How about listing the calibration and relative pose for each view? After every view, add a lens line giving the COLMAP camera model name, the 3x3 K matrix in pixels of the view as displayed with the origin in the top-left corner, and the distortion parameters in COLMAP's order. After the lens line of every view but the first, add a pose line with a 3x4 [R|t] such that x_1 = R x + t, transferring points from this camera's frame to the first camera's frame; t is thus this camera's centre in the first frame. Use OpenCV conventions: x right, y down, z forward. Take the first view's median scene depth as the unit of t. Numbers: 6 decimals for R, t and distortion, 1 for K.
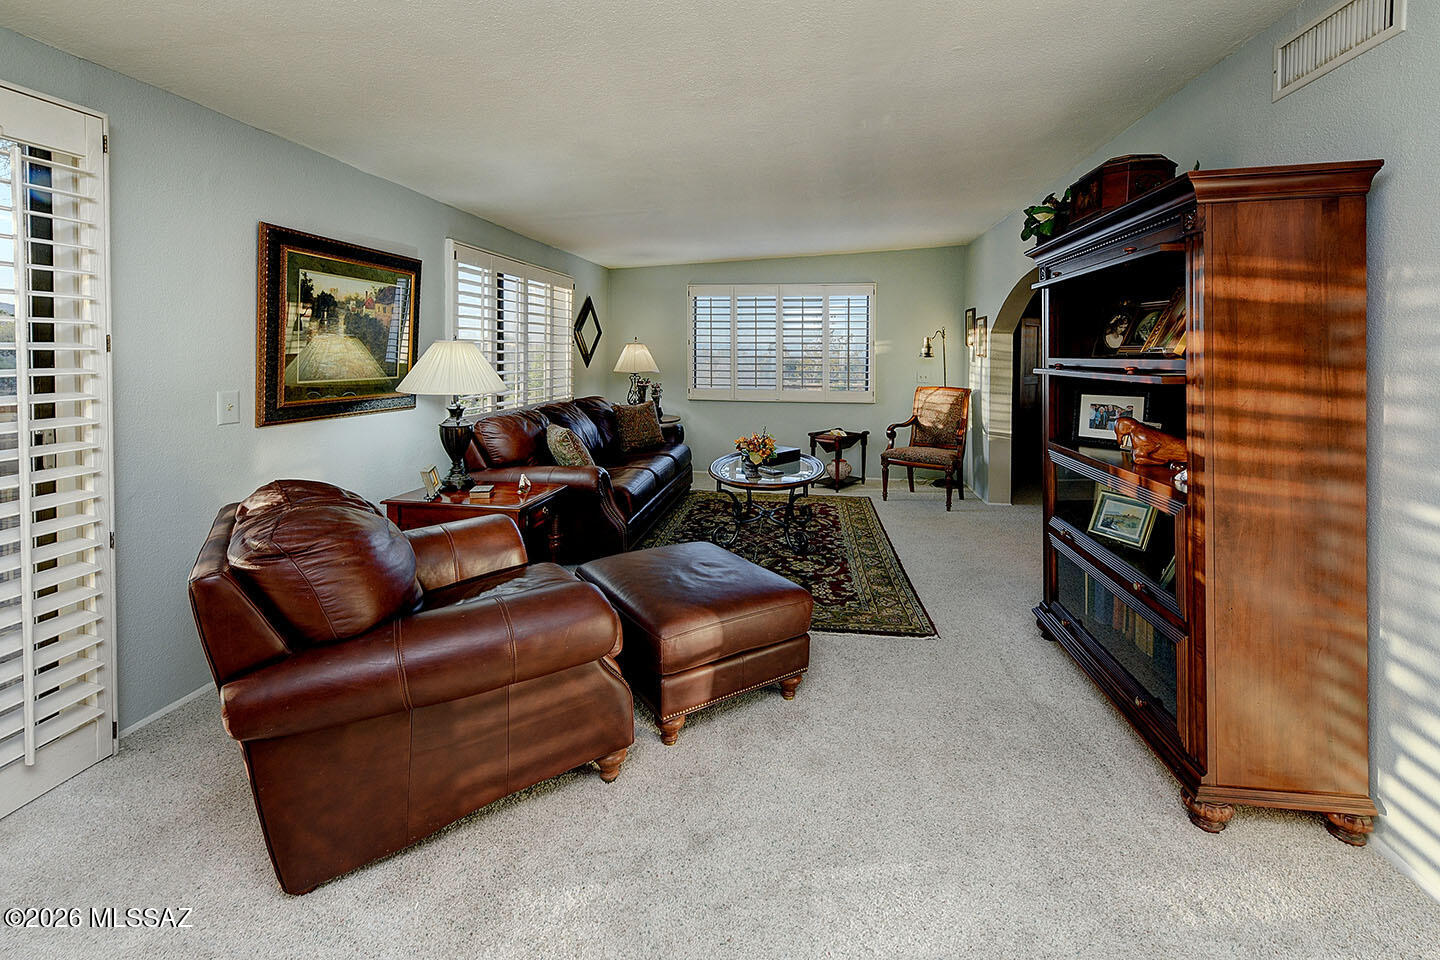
lens RADIAL K [[575.9, 0, 720.0], [0, 575.9, 480.0], [0, 0, 1]] dist [0.014845, 0.000204]
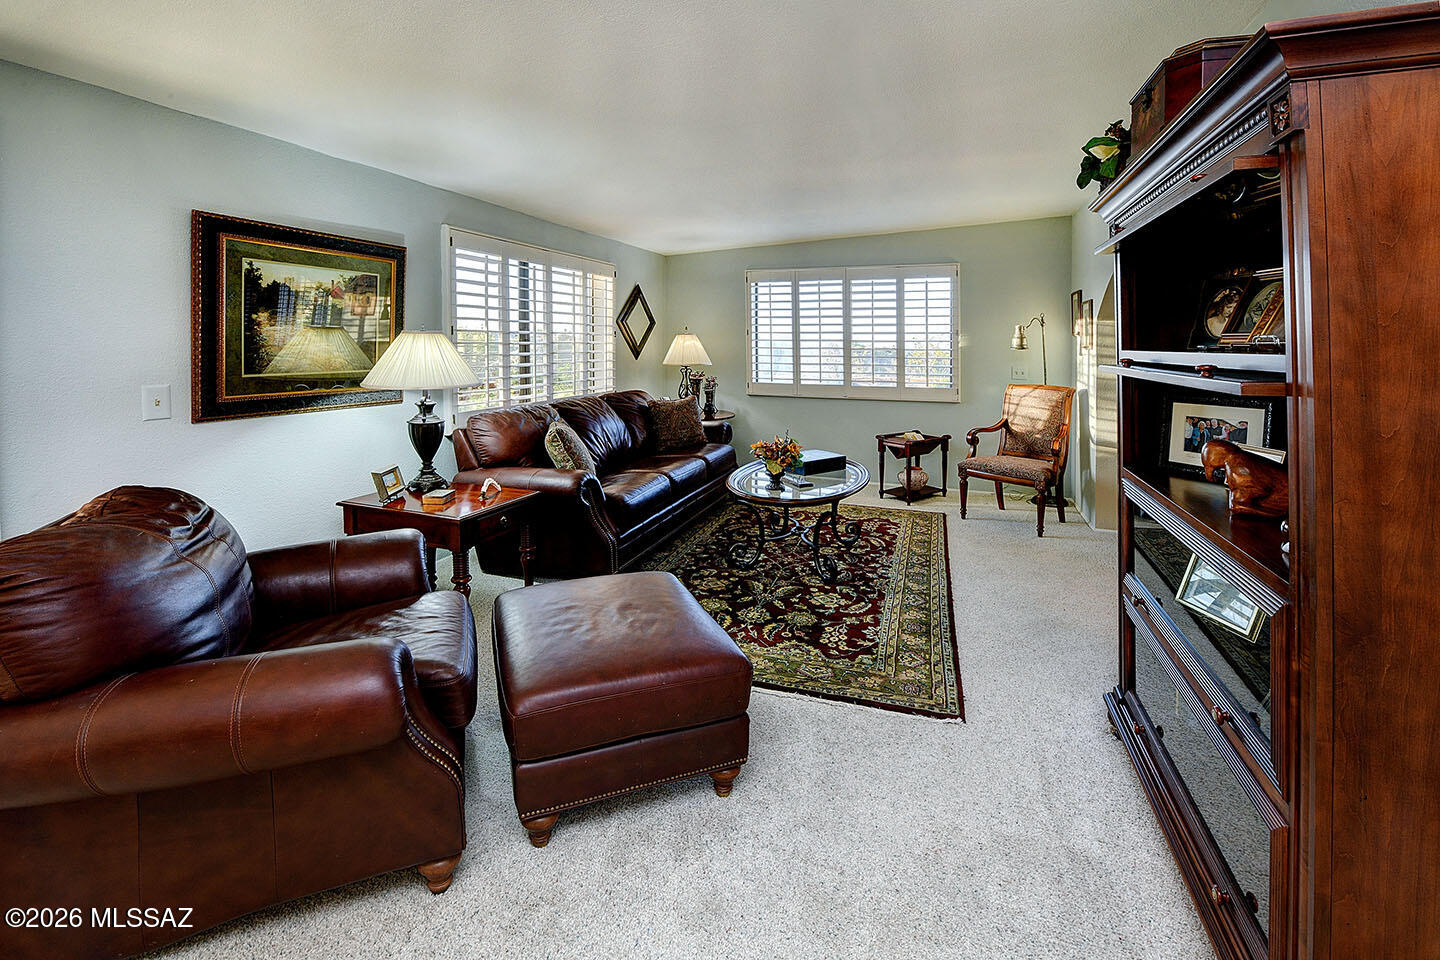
lens RADIAL K [[590.3, 0, 720.8], [0, 590.3, 458.9], [0, 0, 1]] dist [-0.016472, -0.000543]
pose [[0.981823, 0.035396, -0.186468, 0.151472], [-0.040242, 0.998942, -0.022264, -0.028516], [0.185483, 0.029363, 0.982209, 0.140838]]
